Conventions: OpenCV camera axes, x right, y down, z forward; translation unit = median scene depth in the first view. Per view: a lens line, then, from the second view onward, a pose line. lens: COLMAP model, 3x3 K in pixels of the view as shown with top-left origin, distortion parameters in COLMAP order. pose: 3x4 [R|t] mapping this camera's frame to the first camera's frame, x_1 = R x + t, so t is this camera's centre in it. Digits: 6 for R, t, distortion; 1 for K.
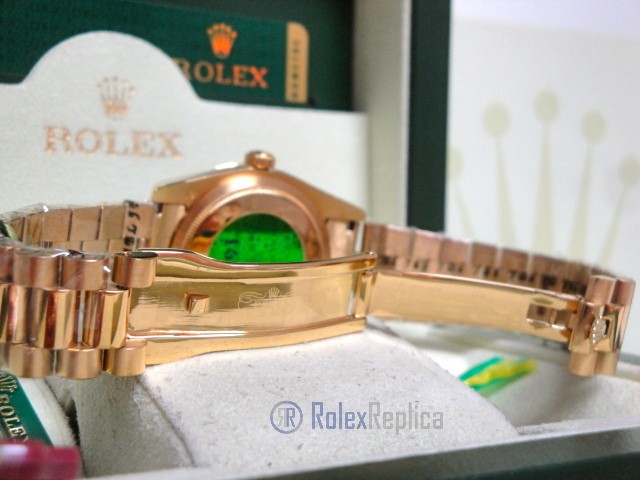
lens RADIAL K [[1000.1, 0, 318.0], [0, 1000.1, 234.6], [0, 0, 1]] dist [0.131501, 0.000000]
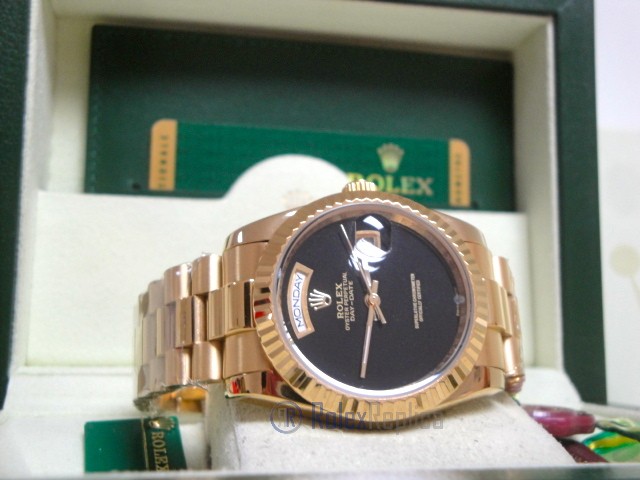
lens RADIAL K [[832.1, 0, 326.2], [0, 832.1, 235.4], [0, 0, 1]] dist [0.046294, 0.000000]
pose [[0.946200, -0.051107, -0.319520, 0.153361], [0.000767, 0.987800, -0.155726, 0.056628], [0.323581, 0.147103, 0.934696, 0.066077]]
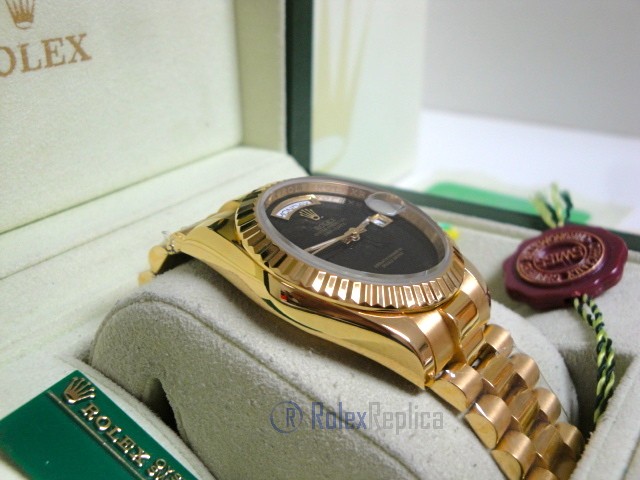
lens RADIAL K [[832.1, 0, 320.4], [0, 832.1, 239.8], [0, 0, 1]] dist [0.046294, 0.000000]
pose [[0.879414, -0.189439, 0.436743, -0.323589], [0.023276, 0.933428, 0.358010, -0.196435], [-0.475489, -0.304673, 0.825278, 0.225918]]
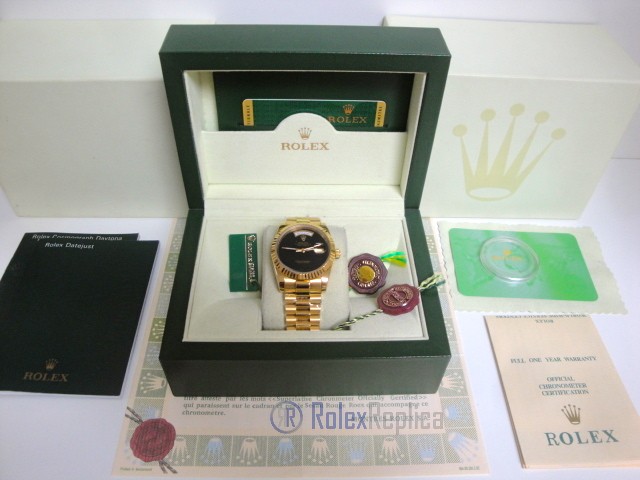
lens RADIAL K [[522.2, 0, 321.5], [0, 522.2, 240.1], [0, 0, 1]] dist [-0.151718, 0.044712]
pose [[0.874286, 0.355839, -0.330156, 0.445741], [-0.023994, 0.711006, 0.702776, -0.968706], [0.484818, -0.606506, 0.630160, -0.115208]]
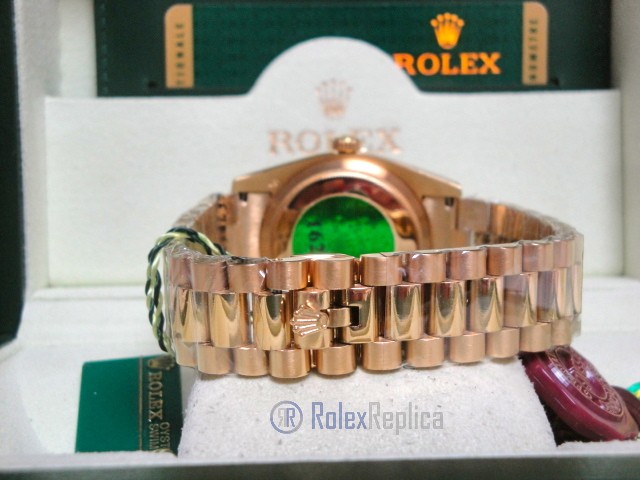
lens RADIAL K [[1000.1, 0, 323.2], [0, 1000.1, 229.8], [0, 0, 1]] dist [0.131501, 0.000000]
pose [[0.870424, -0.012383, -0.492147, 0.305741], [0.021871, 0.999669, 0.013528, -0.012407], [0.491817, -0.022539, 0.870407, 0.069273]]
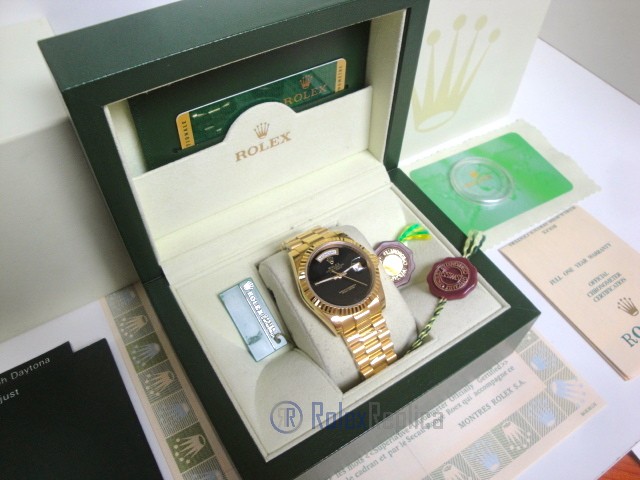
lens RADIAL K [[522.2, 0, 319.5], [0, 522.2, 235.6], [0, 0, 1]] dist [-0.151718, 0.044712]
pose [[0.999564, -0.020222, 0.021532, -0.103331], [-0.003612, 0.639792, 0.768540, -0.852076], [-0.029317, -0.768282, 0.639440, 0.095315]]
